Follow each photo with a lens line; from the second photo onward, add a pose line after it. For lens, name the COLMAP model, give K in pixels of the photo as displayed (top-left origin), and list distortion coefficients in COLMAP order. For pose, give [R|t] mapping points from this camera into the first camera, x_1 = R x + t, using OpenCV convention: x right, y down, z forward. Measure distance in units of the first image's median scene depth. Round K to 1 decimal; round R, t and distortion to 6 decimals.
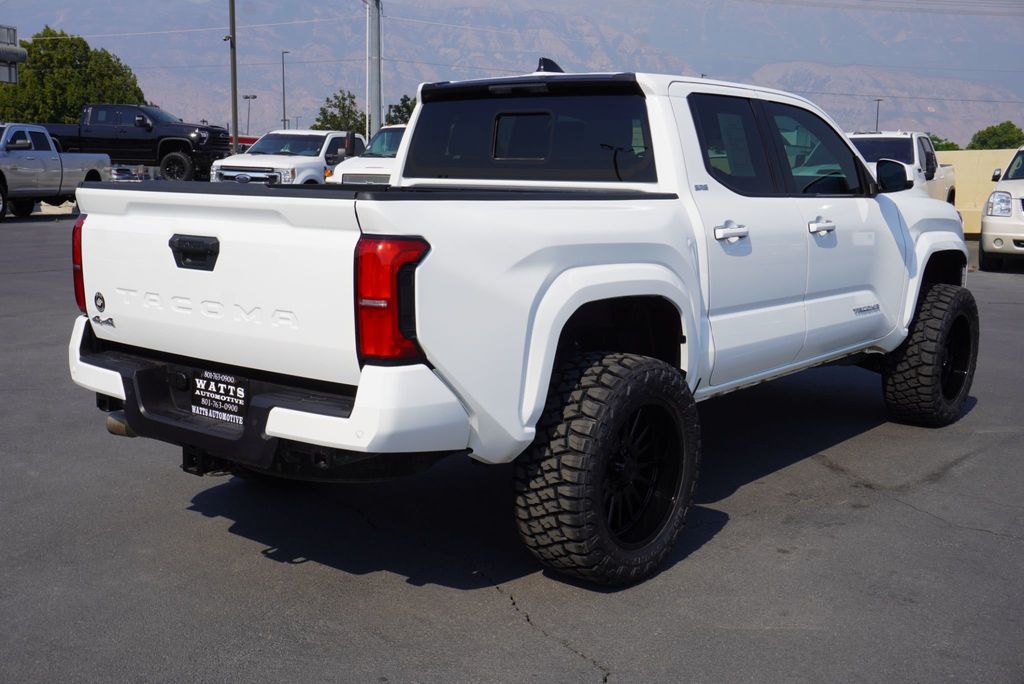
lens RADIAL K [[1117.1, 0, 510.5], [0, 1117.1, 365.7], [0, 0, 1]] dist [0.089361, 0.001216]
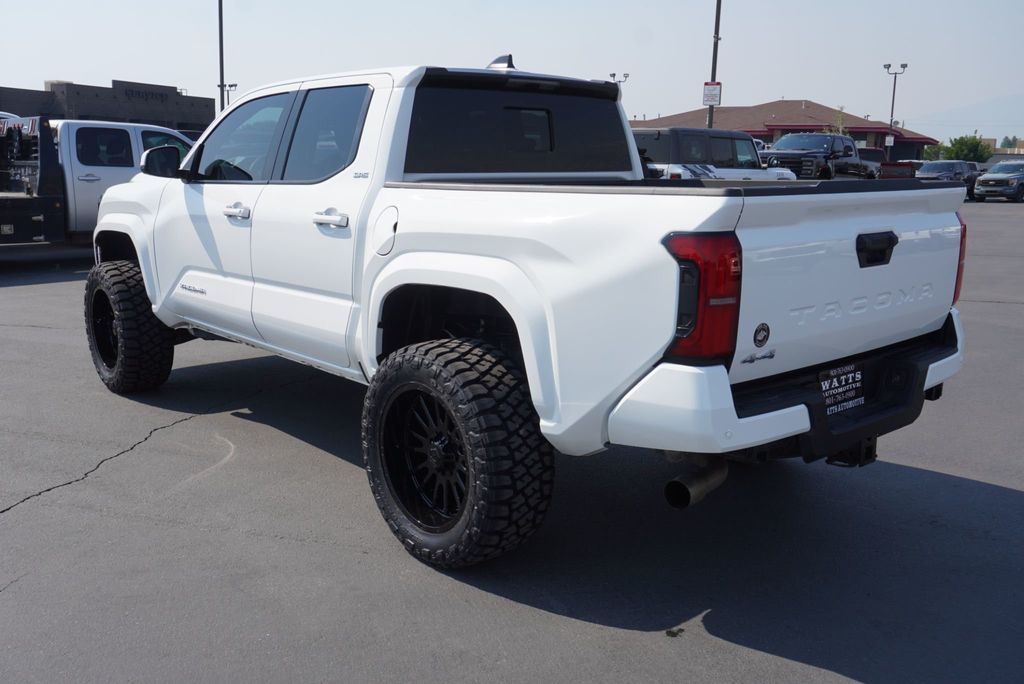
lens RADIAL K [[958.5, 0, 509.0], [0, 958.5, 346.7], [0, 0, 1]] dist [0.014063, 0.007017]
pose [[0.139820, -0.203526, 0.969034, -1.138642], [0.173156, 0.968593, 0.178449, -0.218335], [-0.974919, 0.142843, 0.170671, 1.134257]]
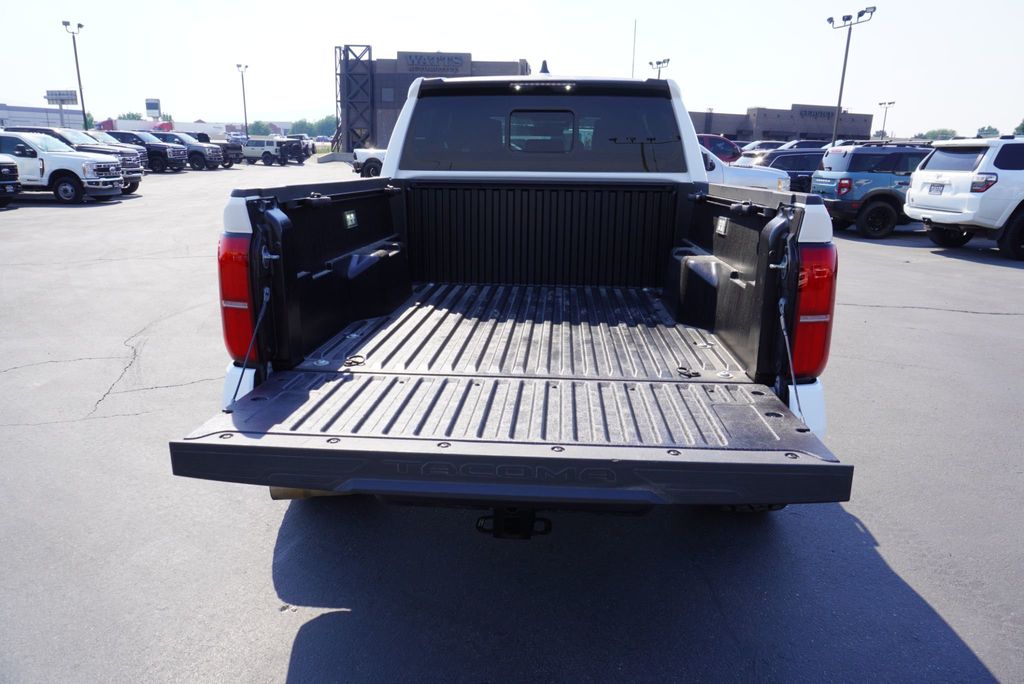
lens RADIAL K [[687.0, 0, 516.0], [0, 687.0, 341.7], [0, 0, 1]] dist [-0.041630, 0.029668]
pose [[0.817880, -0.155307, 0.554032, -0.533104], [0.102767, 0.986830, 0.124922, -0.110829], [-0.566137, -0.045235, 0.823069, 0.571422]]
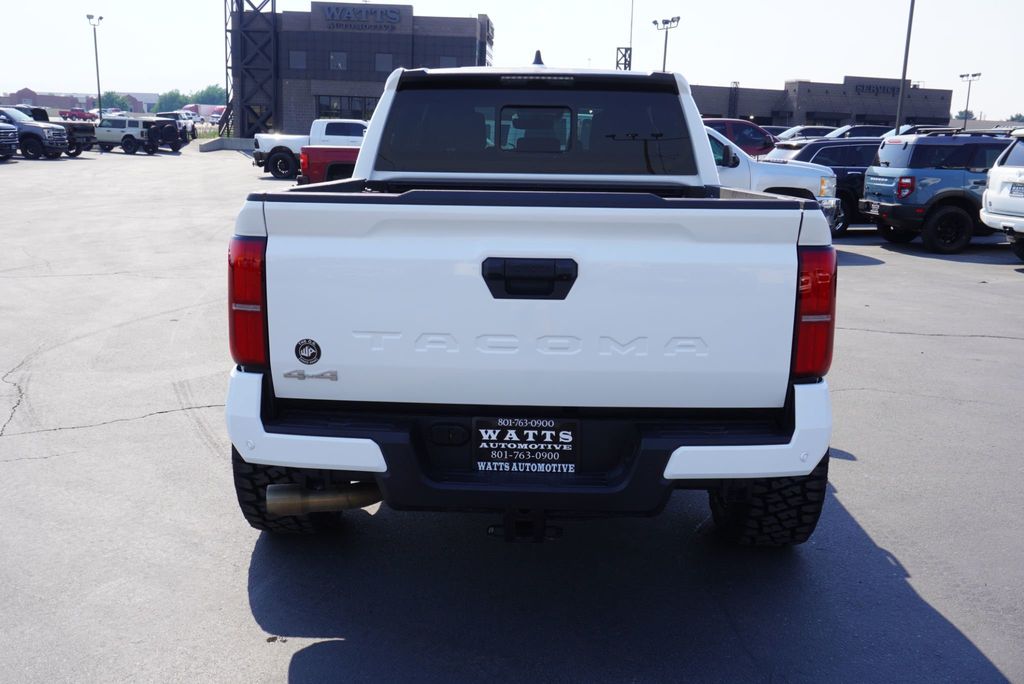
lens RADIAL K [[958.5, 0, 509.0], [0, 958.5, 346.7], [0, 0, 1]] dist [0.014063, 0.007017]
pose [[0.794676, -0.125704, 0.593875, -0.684135], [0.102032, 0.992065, 0.073457, -0.100042], [-0.598397, 0.002220, 0.801197, 0.426810]]
